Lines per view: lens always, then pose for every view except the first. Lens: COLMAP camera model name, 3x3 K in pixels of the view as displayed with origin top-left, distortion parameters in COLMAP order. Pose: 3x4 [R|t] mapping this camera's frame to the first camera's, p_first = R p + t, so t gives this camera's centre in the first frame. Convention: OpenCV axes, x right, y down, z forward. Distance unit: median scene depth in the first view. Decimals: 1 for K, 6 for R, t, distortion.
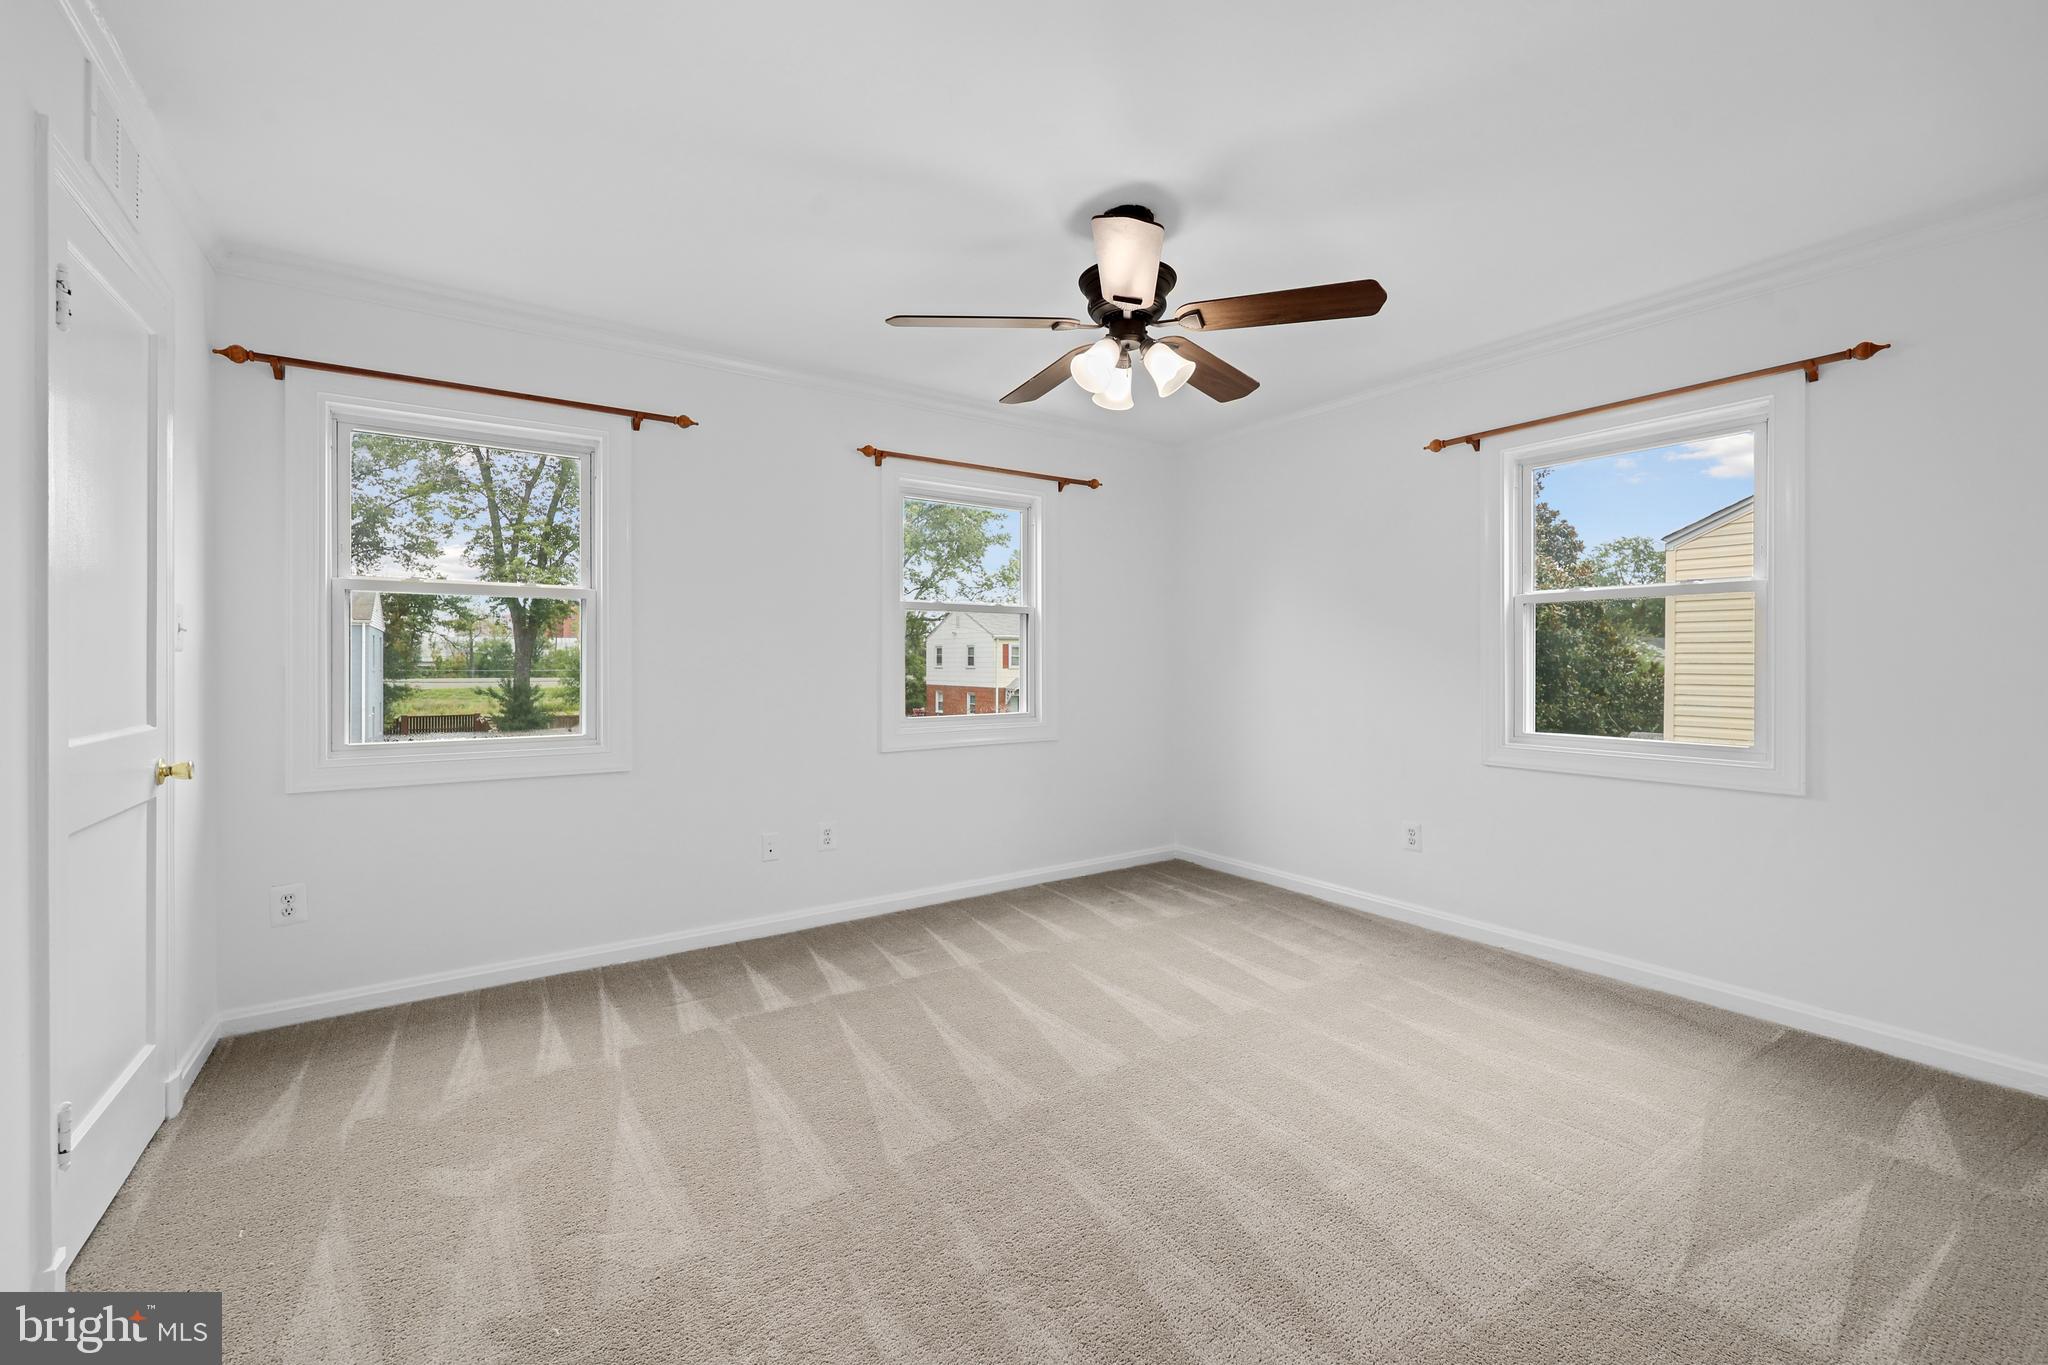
lens RADIAL K [[839.8, 0, 1024.0], [0, 839.8, 682.5], [0, 0, 1]] dist [0.000370, 0.000017]
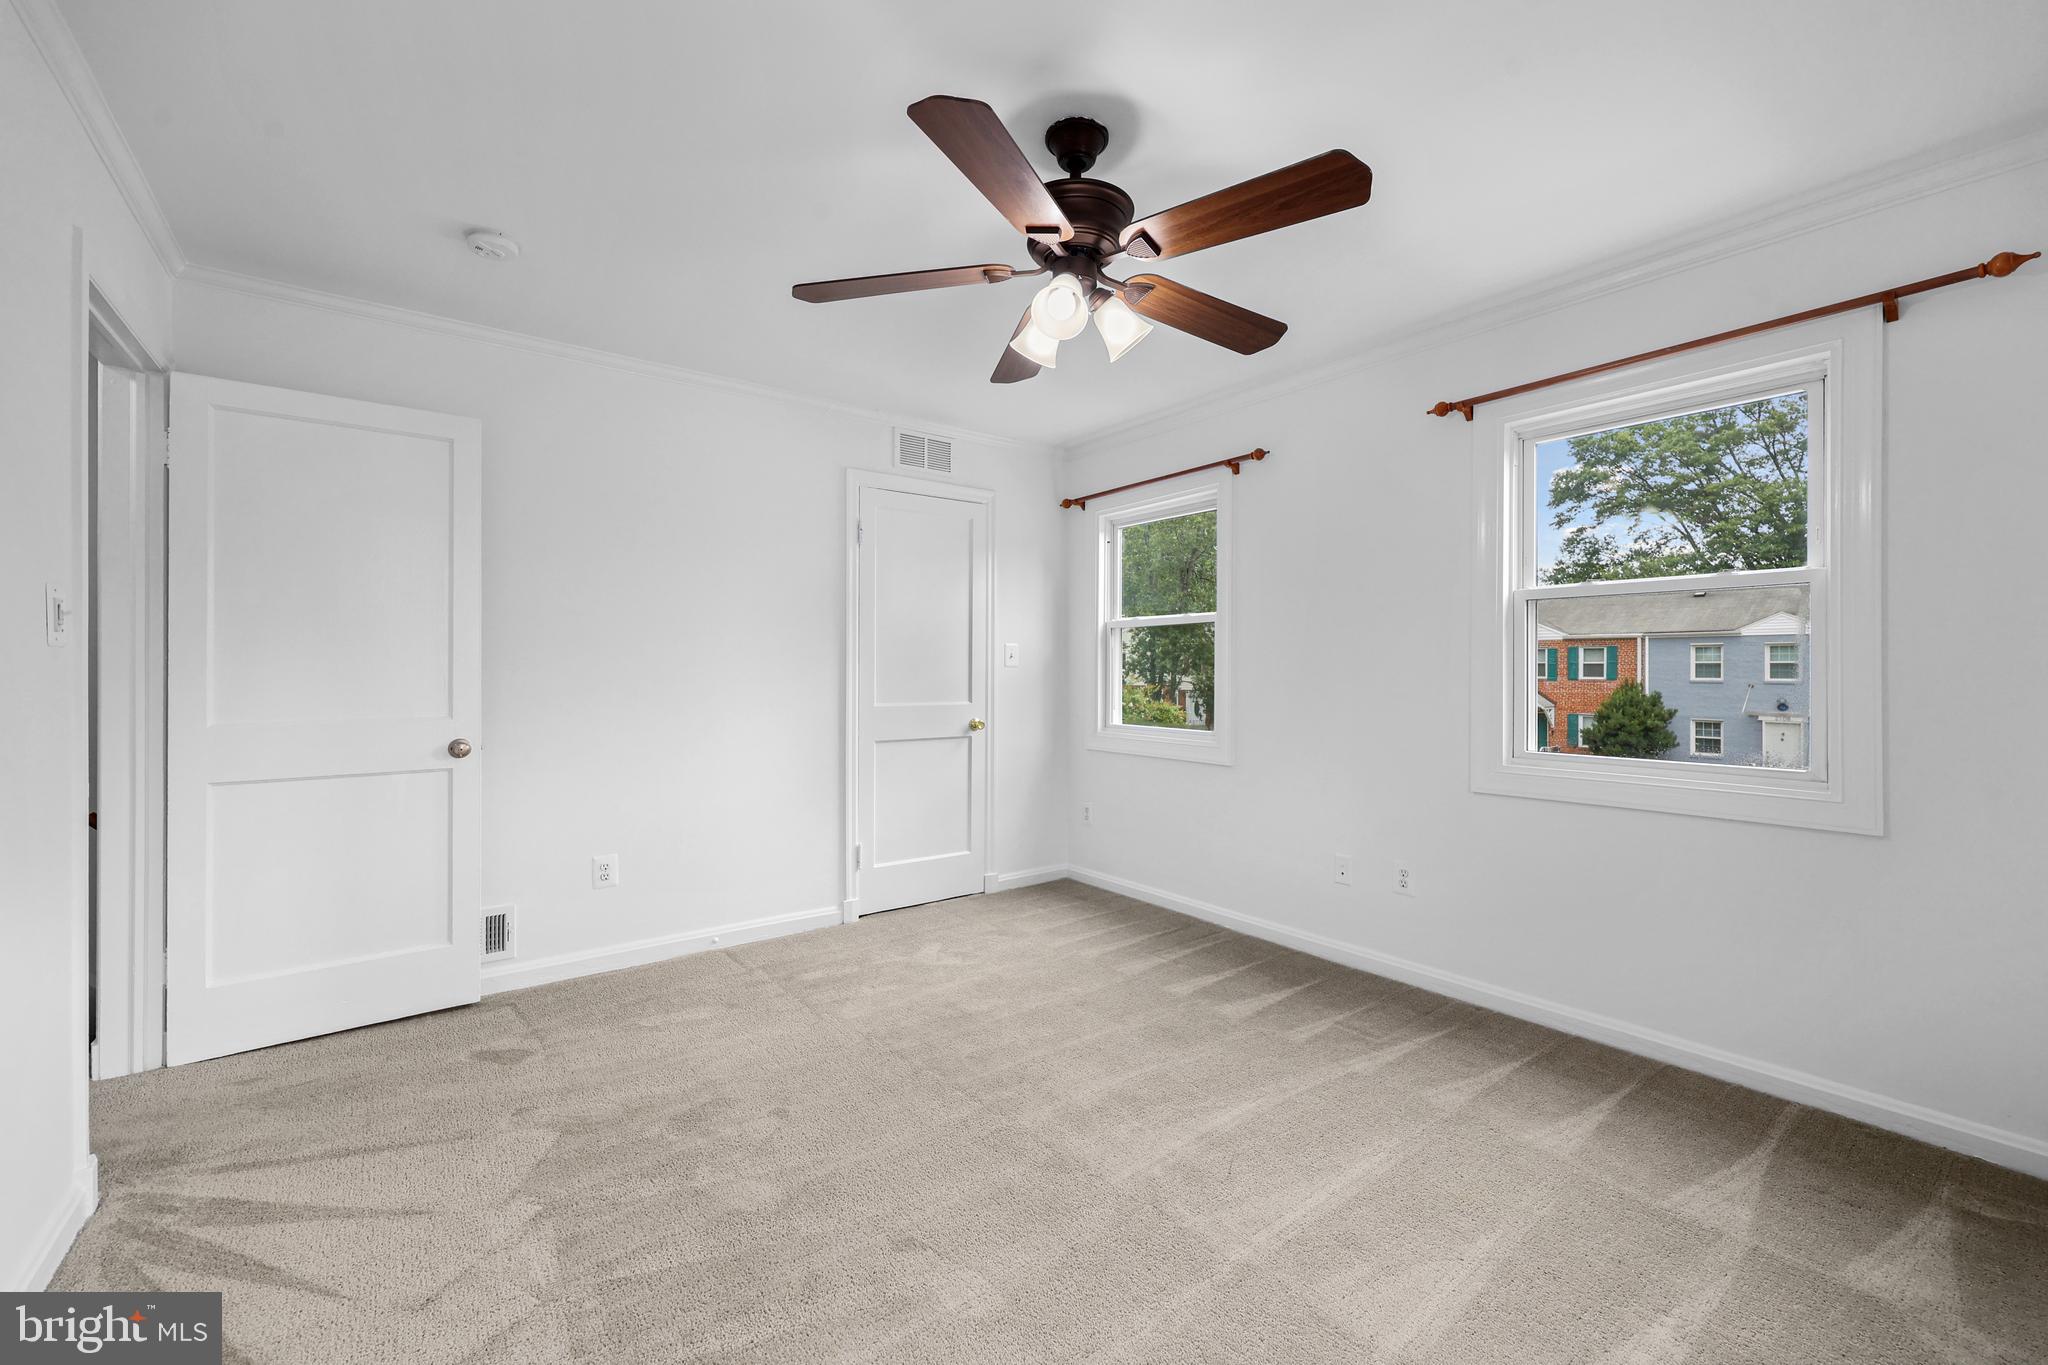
lens RADIAL K [[839.8, 0, 1024.0], [0, 839.8, 682.5], [0, 0, 1]] dist [0.000370, 0.000017]
pose [[0.031918, 0.013914, -0.999394, 0.683571], [-0.024347, 0.999617, 0.013139, -0.019233], [0.999194, 0.023913, 0.032245, 0.662583]]
